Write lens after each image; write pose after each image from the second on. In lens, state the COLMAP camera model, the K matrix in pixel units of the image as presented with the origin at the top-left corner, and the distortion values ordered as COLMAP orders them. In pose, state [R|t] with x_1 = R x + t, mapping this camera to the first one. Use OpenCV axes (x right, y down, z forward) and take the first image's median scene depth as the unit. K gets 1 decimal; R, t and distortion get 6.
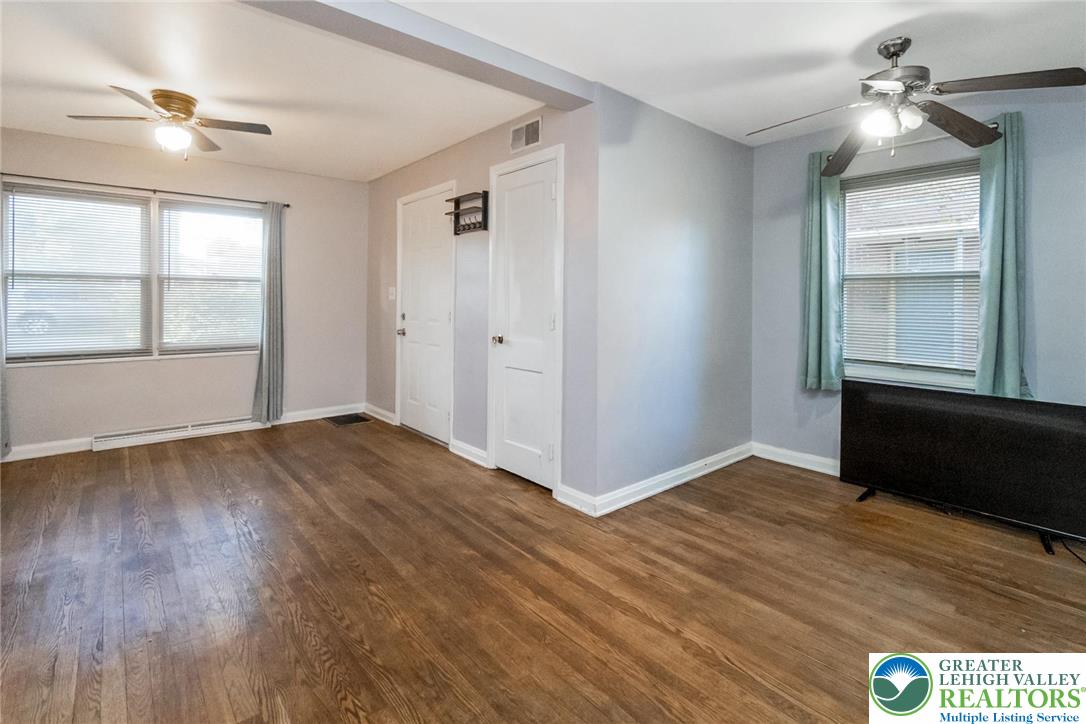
lens RADIAL K [[502.3, 0, 542.6], [0, 502.3, 304.5], [0, 0, 1]] dist [-0.000428, 0.000031]
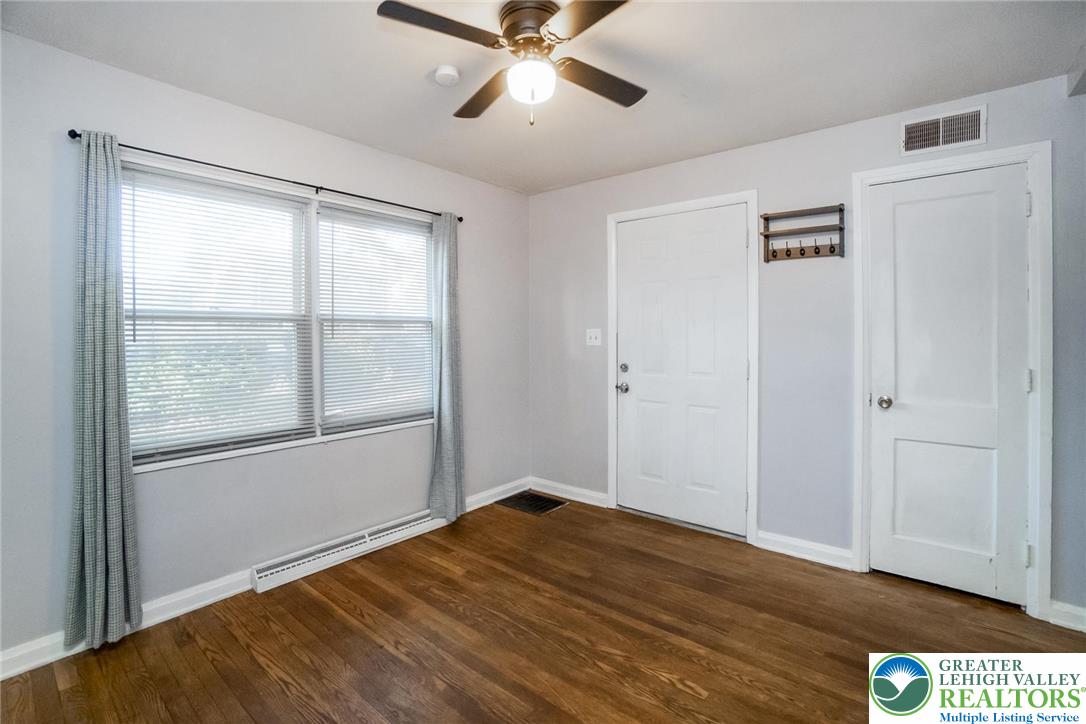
lens RADIAL K [[488.3, 0, 541.8], [0, 488.3, 339.8], [0, 0, 1]] dist [-0.015977, 0.000605]
pose [[0.984385, -0.010087, 0.175740, -0.716068], [0.009444, 0.999945, 0.004497, -0.032010], [-0.175775, -0.002767, 0.984426, 0.378213]]
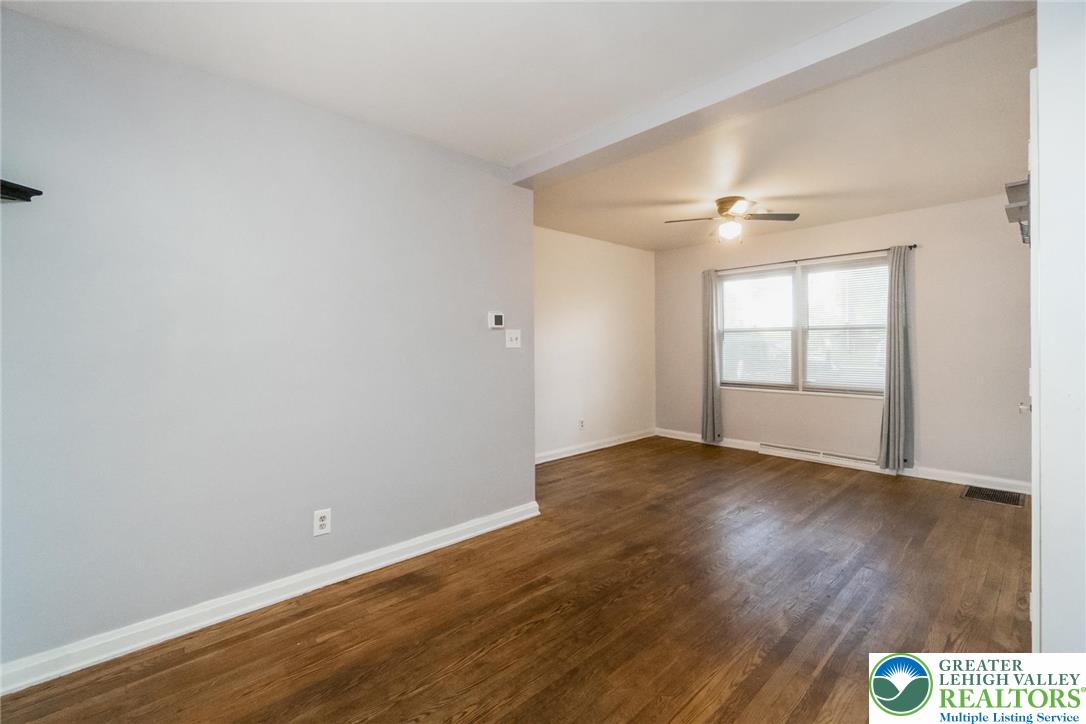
lens RADIAL K [[470.0, 0, 543.6], [0, 470.0, 342.9], [0, 0, 1]] dist [-0.025130, -0.000103]
pose [[0.047971, -0.013950, -0.998751, 0.452248], [-0.005205, 0.999885, -0.014216, 0.001360], [0.998835, 0.005881, 0.047892, 0.364520]]
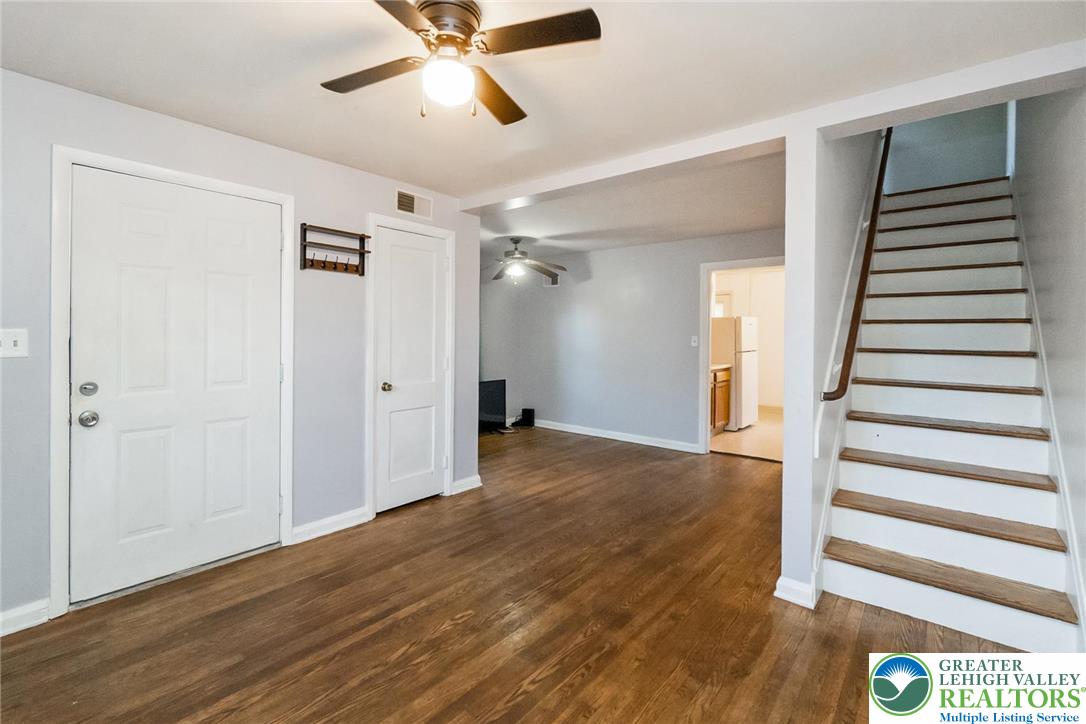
lens RADIAL K [[488.3, 0, 541.8], [0, 488.3, 339.8], [0, 0, 1]] dist [-0.015977, 0.000605]
pose [[-0.168256, -0.015519, 0.985621, -1.122411], [0.003991, 0.999857, 0.016424, -0.042160], [-0.985735, 0.006697, -0.168170, 0.847119]]
